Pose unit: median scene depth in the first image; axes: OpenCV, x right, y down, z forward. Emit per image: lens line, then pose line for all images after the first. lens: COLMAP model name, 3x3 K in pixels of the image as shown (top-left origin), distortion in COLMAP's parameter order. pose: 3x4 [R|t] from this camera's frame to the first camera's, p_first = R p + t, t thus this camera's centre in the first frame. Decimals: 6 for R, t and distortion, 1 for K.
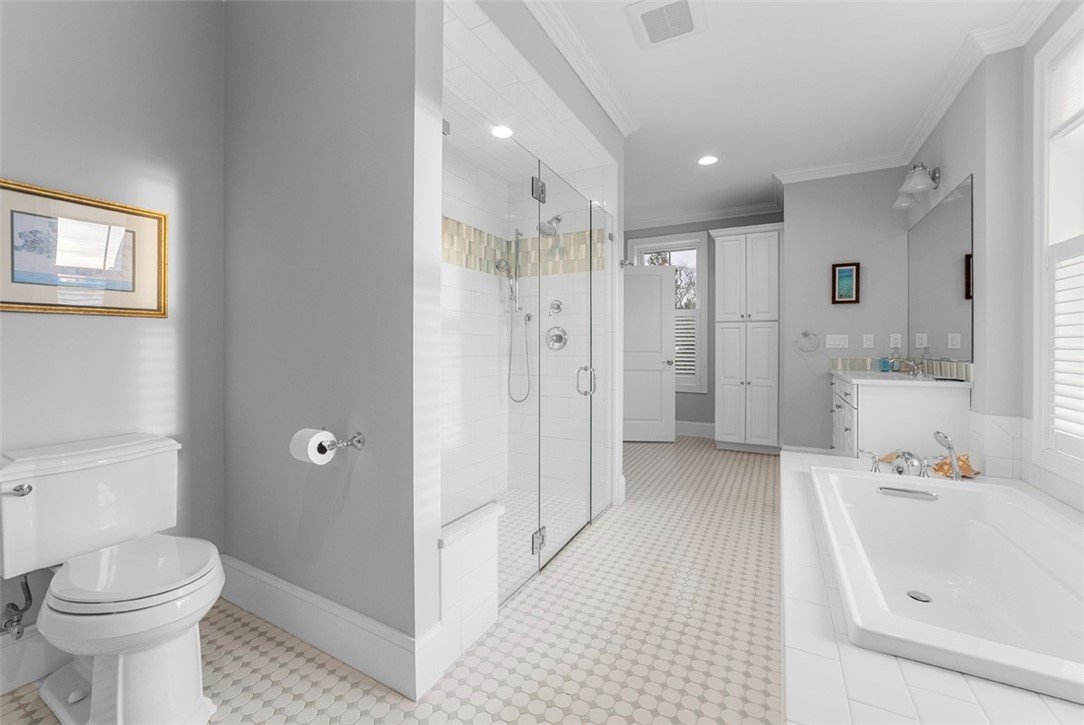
lens RADIAL K [[435.0, 0, 538.9], [0, 435.0, 343.2], [0, 0, 1]] dist [0.001254, 0.000061]
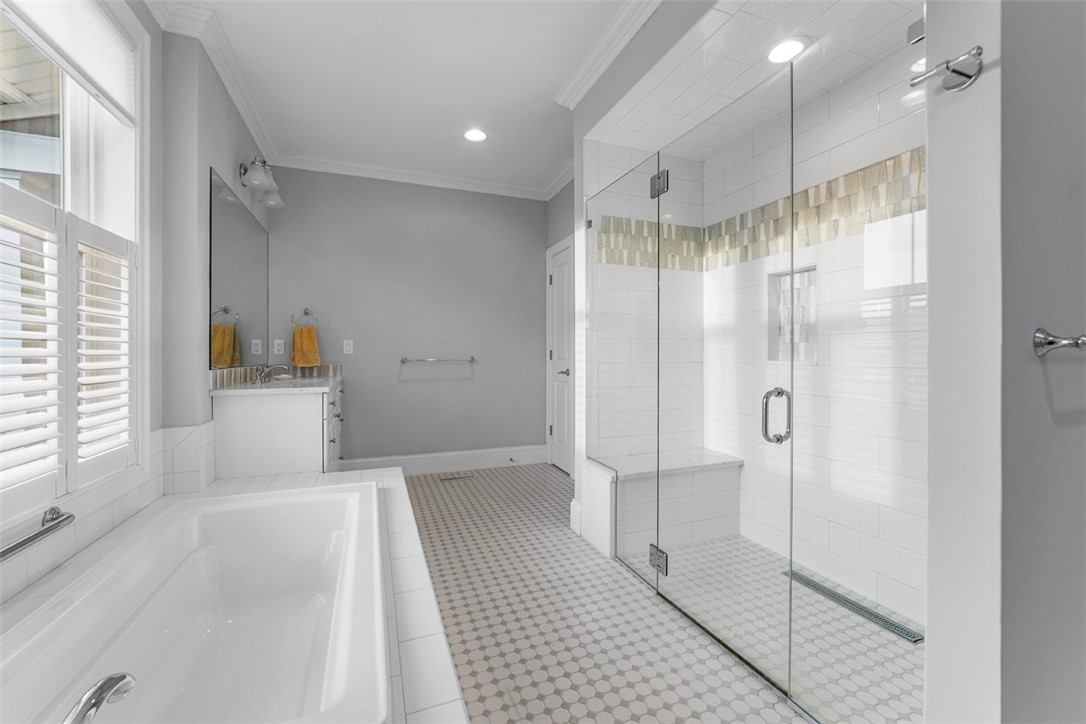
lens RADIAL K [[425.6, 0, 543.0], [0, 425.6, 362.0], [0, 0, 1]] dist [-0.016714, -0.000025]
pose [[-0.619115, 0.016723, -0.785122, 0.816319], [0.008710, 0.999858, 0.014429, 0.014057], [0.785252, 0.002095, -0.619173, 1.302901]]
